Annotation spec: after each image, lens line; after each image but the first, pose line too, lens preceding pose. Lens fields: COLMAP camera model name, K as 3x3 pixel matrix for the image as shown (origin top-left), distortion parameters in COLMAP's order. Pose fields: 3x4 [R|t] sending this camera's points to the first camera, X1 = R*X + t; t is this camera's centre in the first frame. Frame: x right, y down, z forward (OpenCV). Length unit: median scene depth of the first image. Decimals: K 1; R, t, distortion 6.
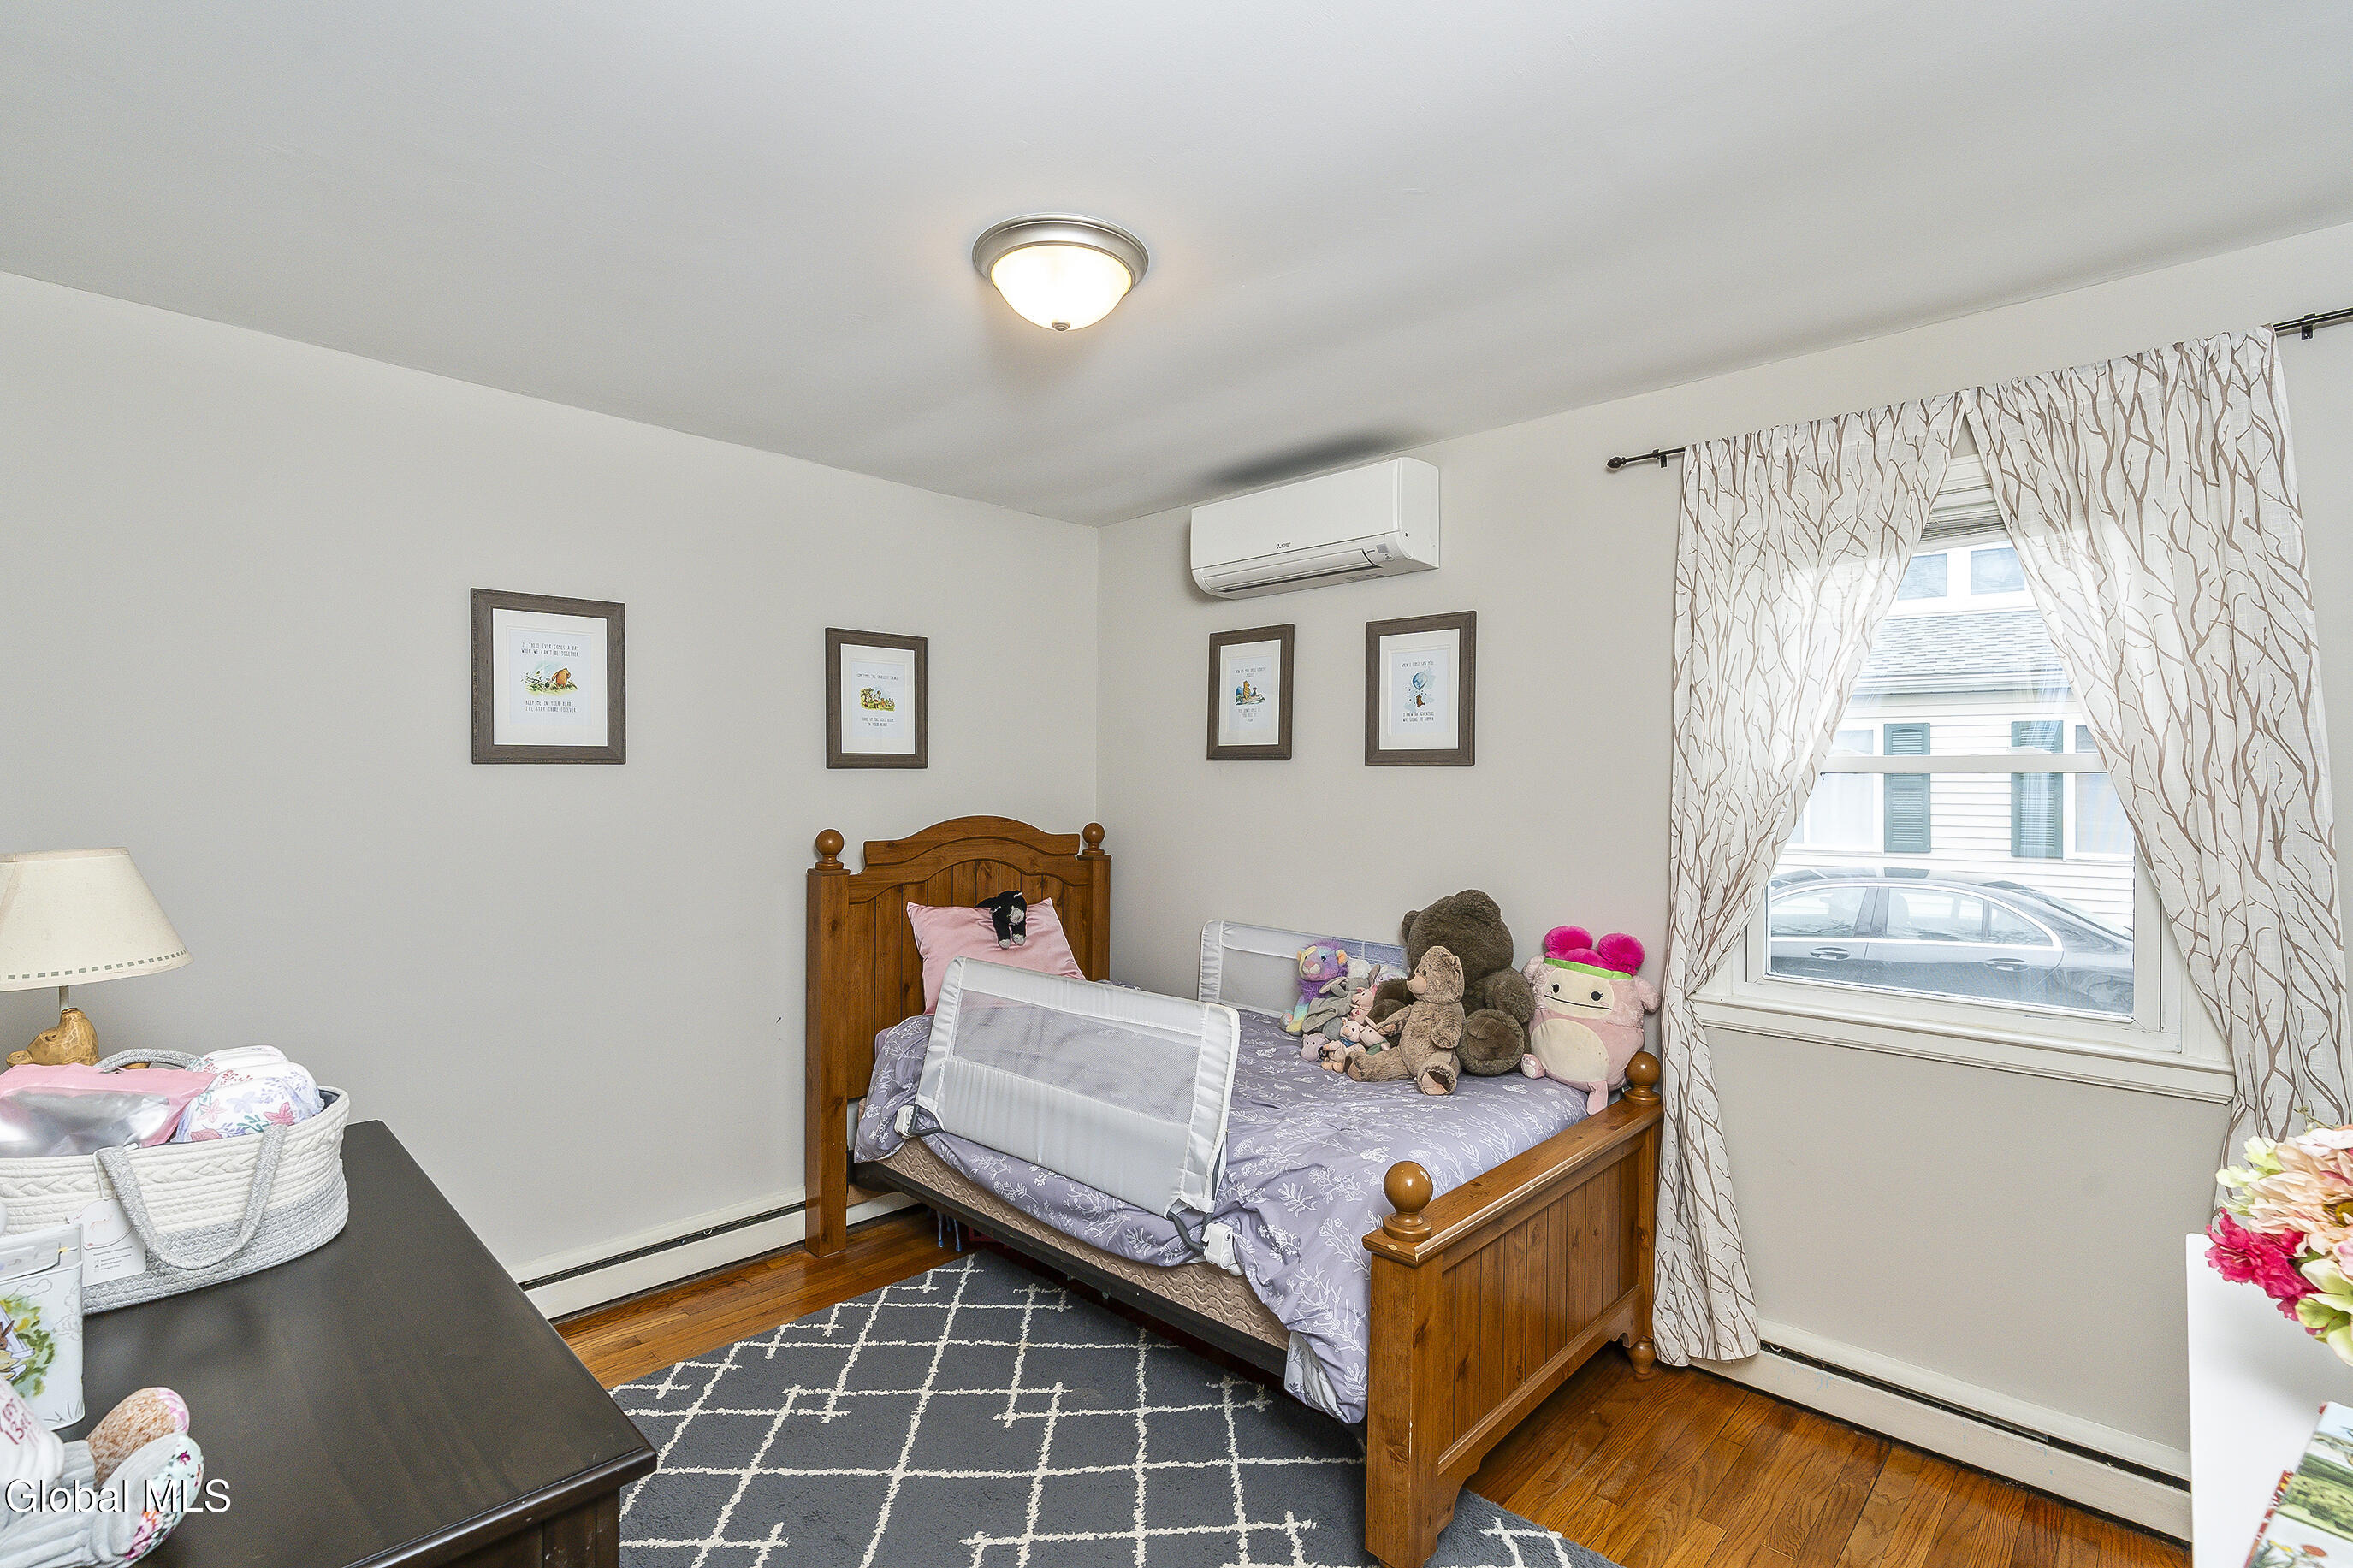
lens RADIAL K [[1064.9, 0, 1183.1], [0, 1064.9, 771.6], [0, 0, 1]] dist [-0.014474, 0.000247]
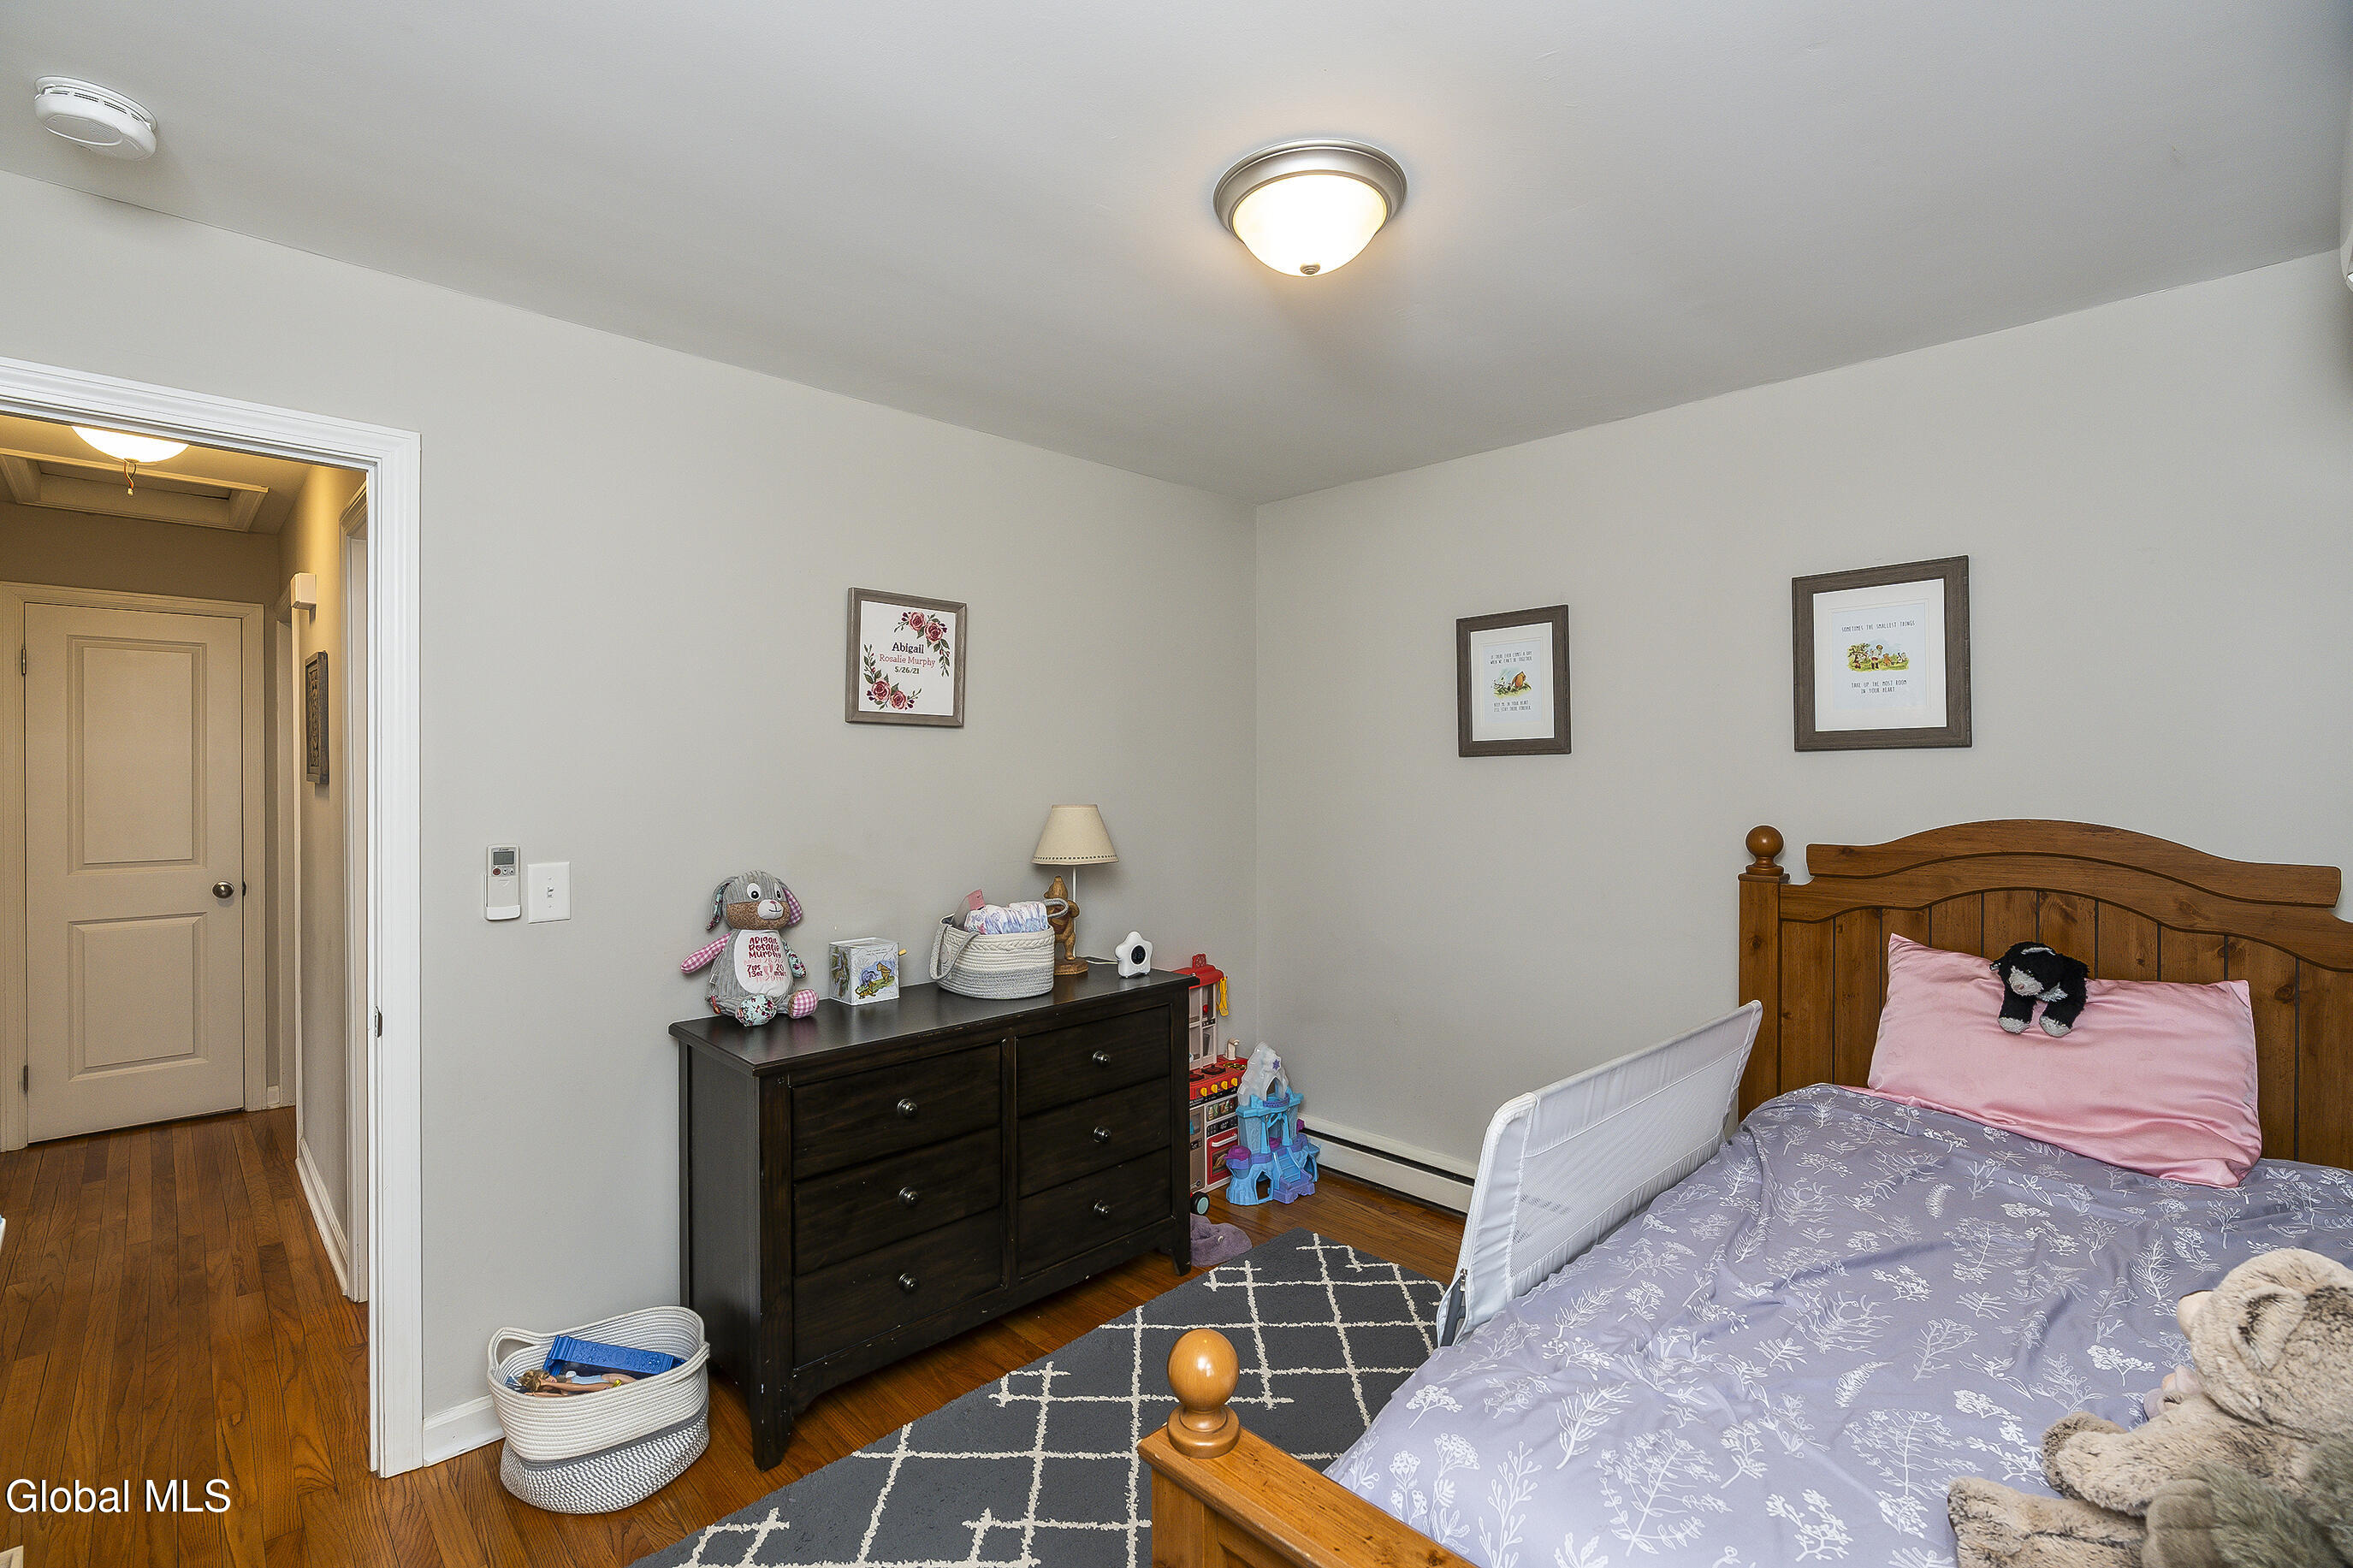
lens RADIAL K [[1064.9, 0, 1183.1], [0, 1064.9, 771.6], [0, 0, 1]] dist [-0.014474, 0.000247]
pose [[-0.027963, 0.001622, -0.999608, 0.484742], [0.022013, 0.999757, 0.001007, 0.001114], [0.999367, -0.021977, -0.027992, 0.551650]]
